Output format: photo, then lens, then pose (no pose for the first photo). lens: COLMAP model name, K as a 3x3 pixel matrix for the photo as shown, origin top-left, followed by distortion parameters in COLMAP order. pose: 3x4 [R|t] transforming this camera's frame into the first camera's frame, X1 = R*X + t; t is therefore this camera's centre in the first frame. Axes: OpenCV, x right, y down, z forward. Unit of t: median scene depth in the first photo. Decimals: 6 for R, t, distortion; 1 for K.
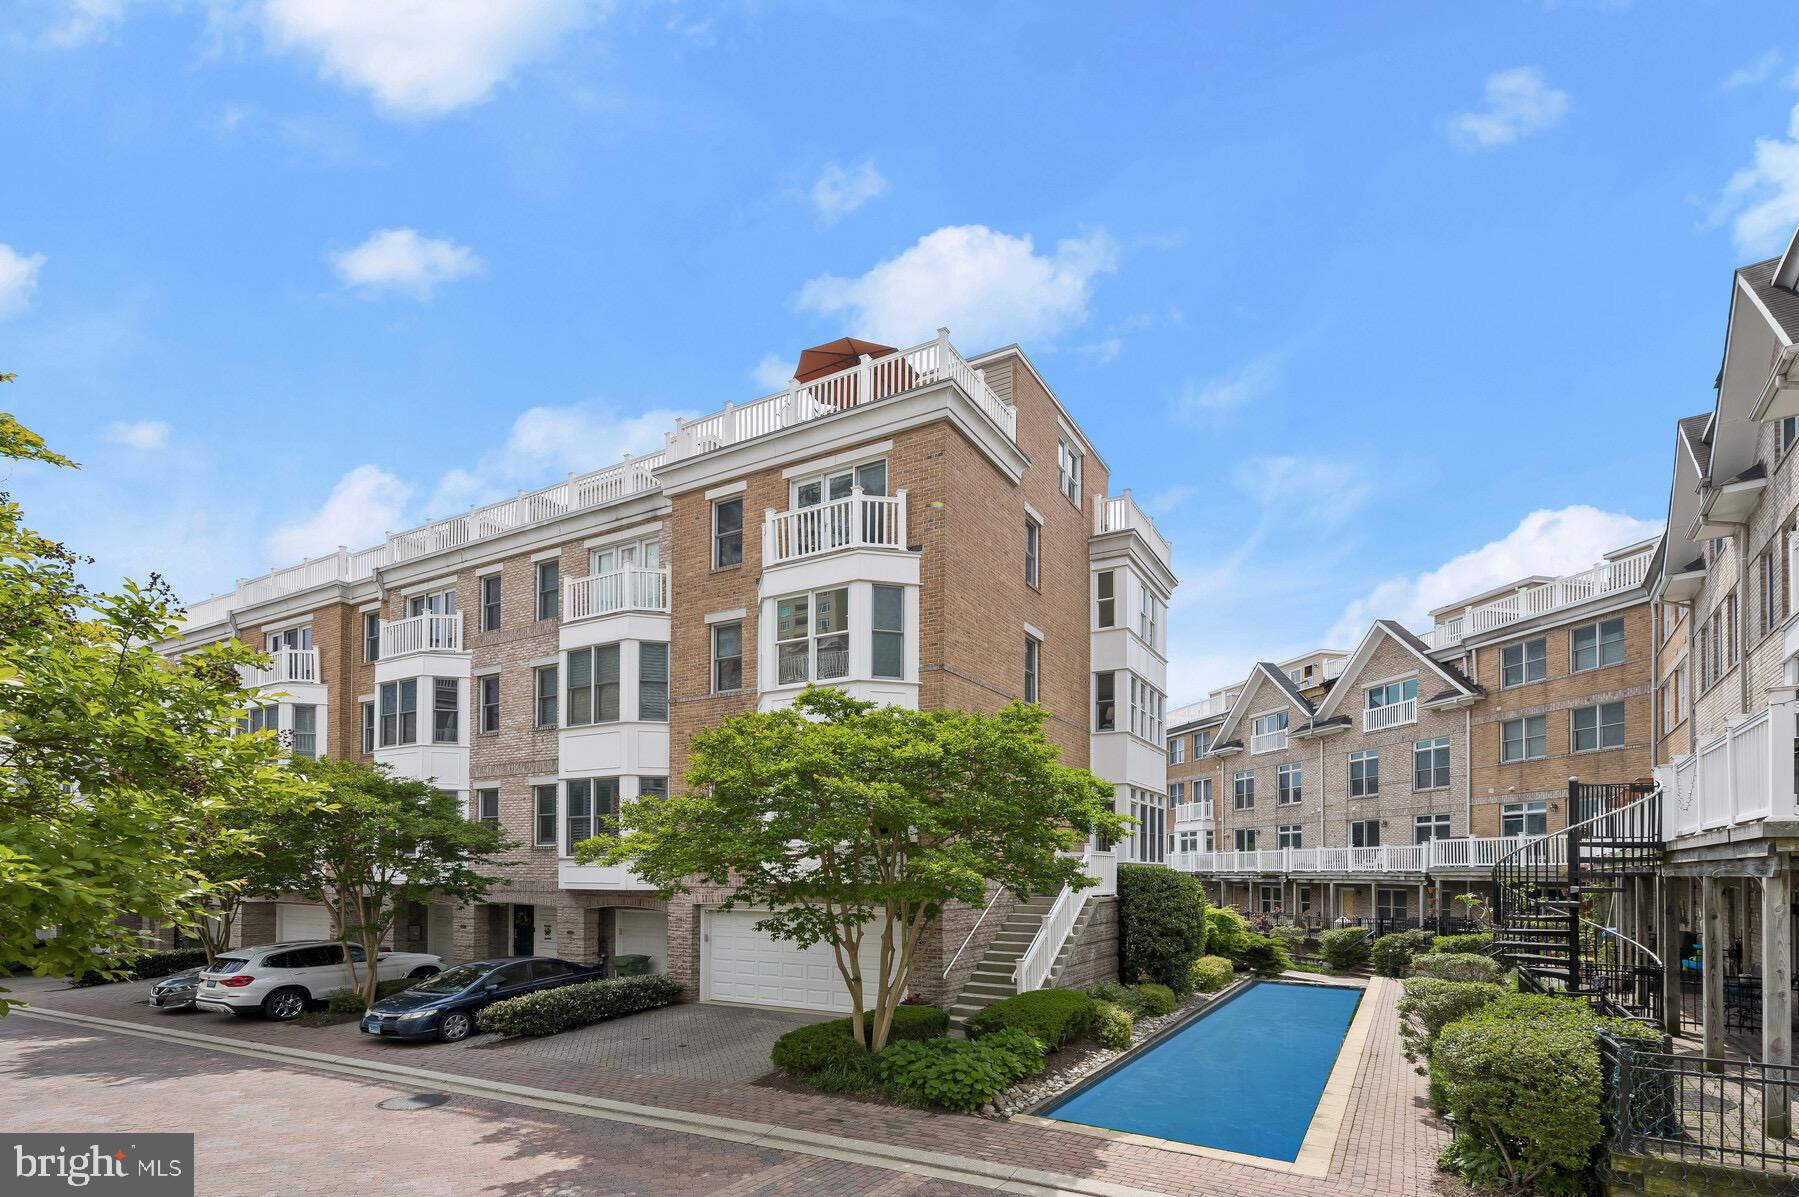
lens RADIAL K [[878.4, 0, 863.7], [0, 878.4, 863.4], [0, 0, 1]] dist [0.000516, 0.000188]
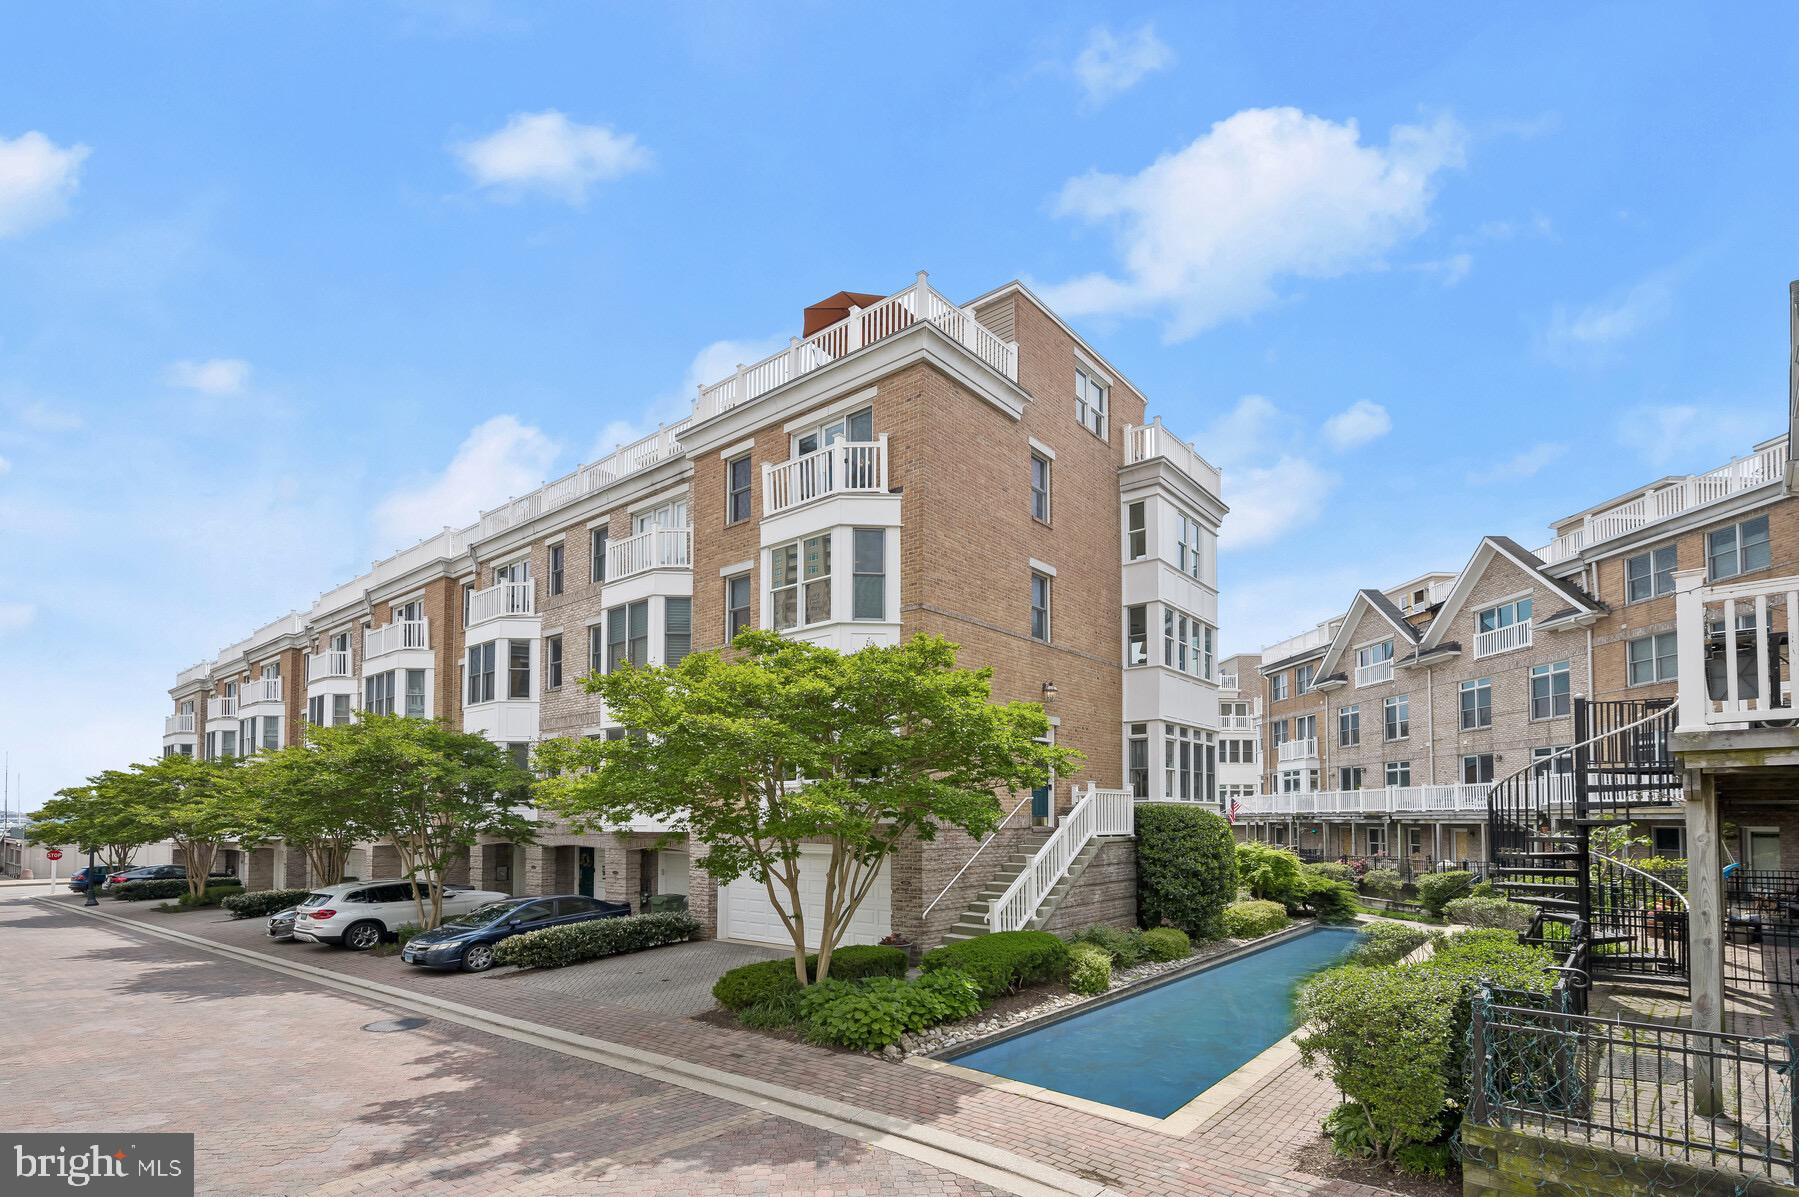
lens RADIAL K [[856.7, 0, 843.0], [0, 856.7, 791.8], [0, 0, 1]] dist [0.000513, 0.000094]
pose [[0.986539, -0.011930, -0.163087, 0.119917], [0.008573, 0.999737, -0.021278, 0.005770], [0.163298, 0.019593, 0.986382, 0.021383]]
